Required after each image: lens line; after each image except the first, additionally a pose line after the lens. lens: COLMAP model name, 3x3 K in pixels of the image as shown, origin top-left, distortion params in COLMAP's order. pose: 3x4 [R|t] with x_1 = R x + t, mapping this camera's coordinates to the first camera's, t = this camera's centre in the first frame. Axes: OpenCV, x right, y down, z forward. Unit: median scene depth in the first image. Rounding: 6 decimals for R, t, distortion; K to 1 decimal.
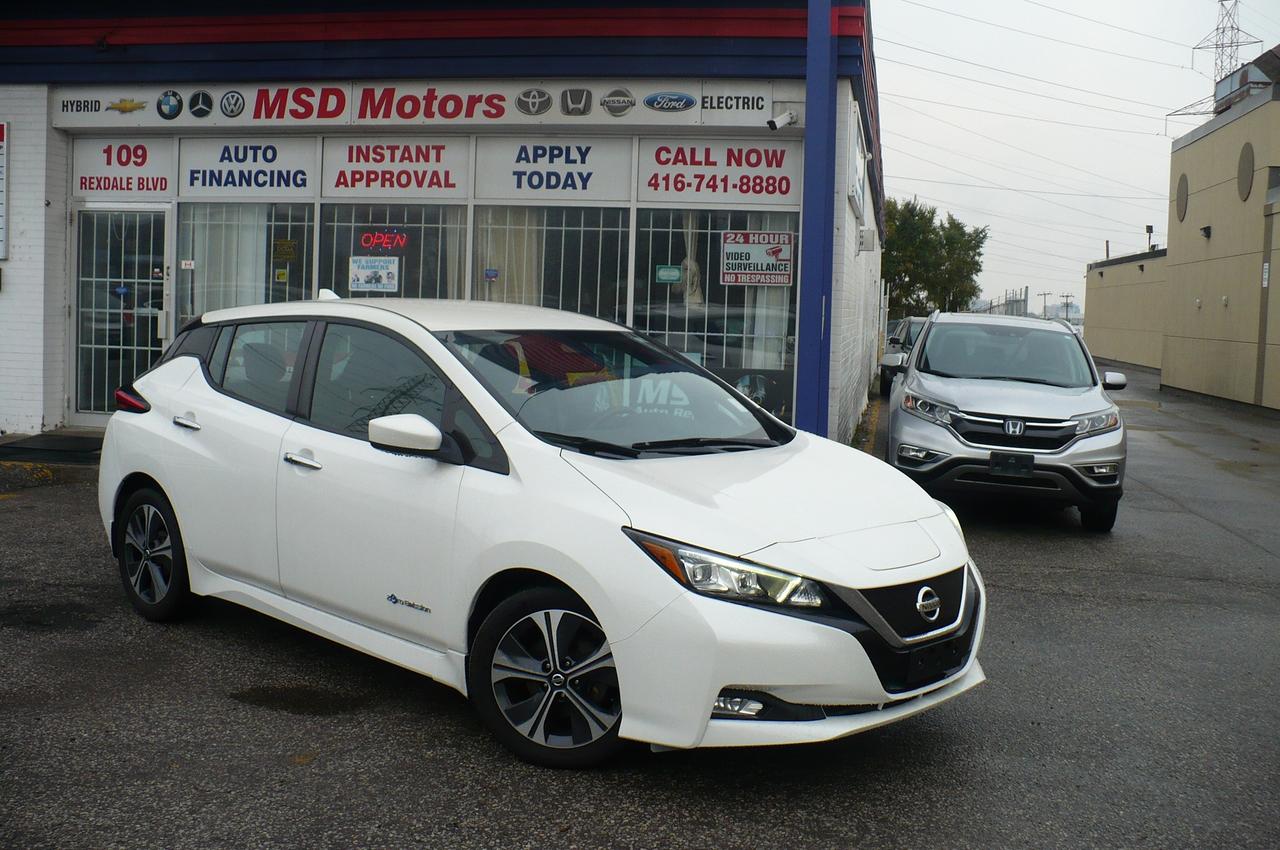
lens RADIAL K [[1397.9, 0, 640.4], [0, 1397.9, 378.5], [0, 0, 1]] dist [-0.270567, 0.404354]
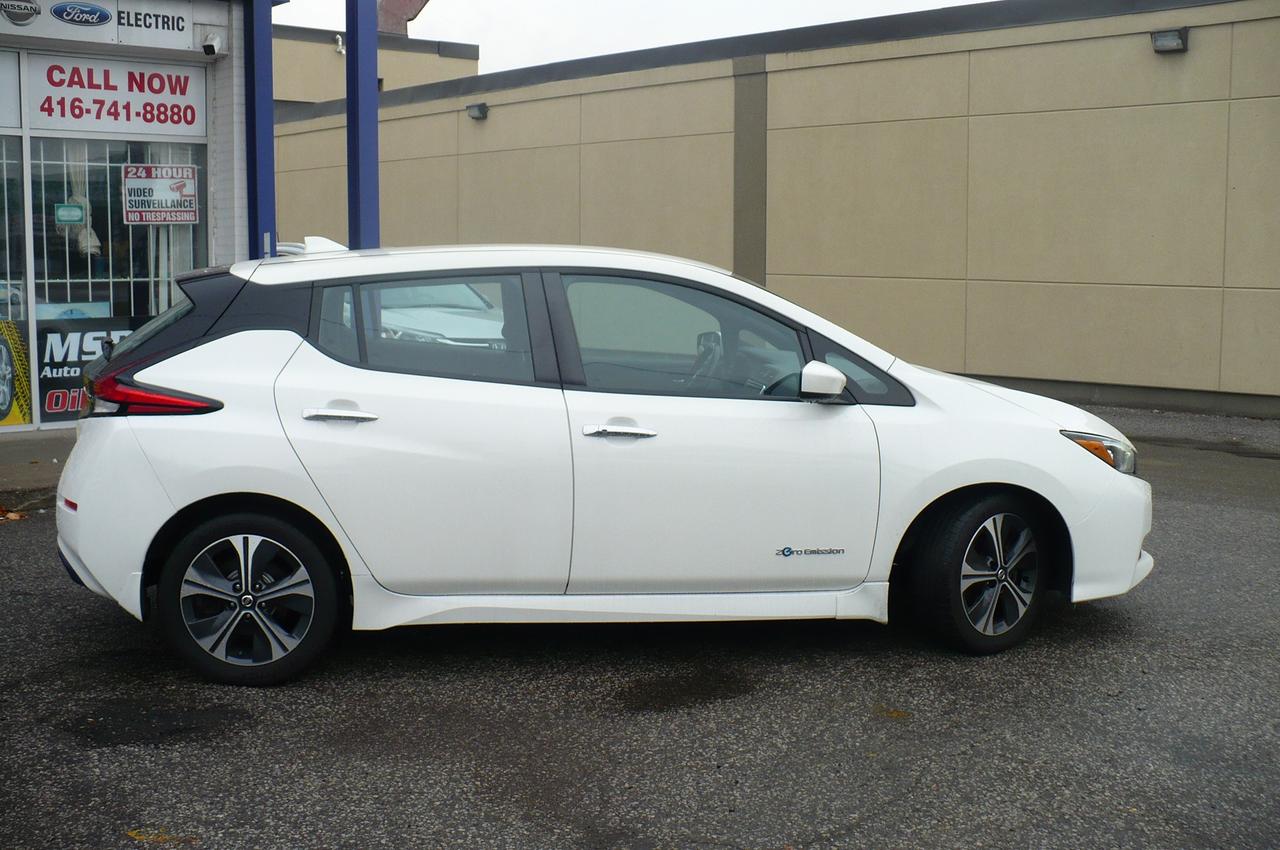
lens RADIAL K [[1397.9, 0, 640.4], [0, 1397.9, 378.5], [0, 0, 1]] dist [-0.270567, 0.404354]
pose [[0.627918, -0.101335, 0.771655, -0.420454], [0.058876, 0.994831, 0.082733, -0.021210], [-0.776050, -0.006517, 0.630638, 0.194846]]
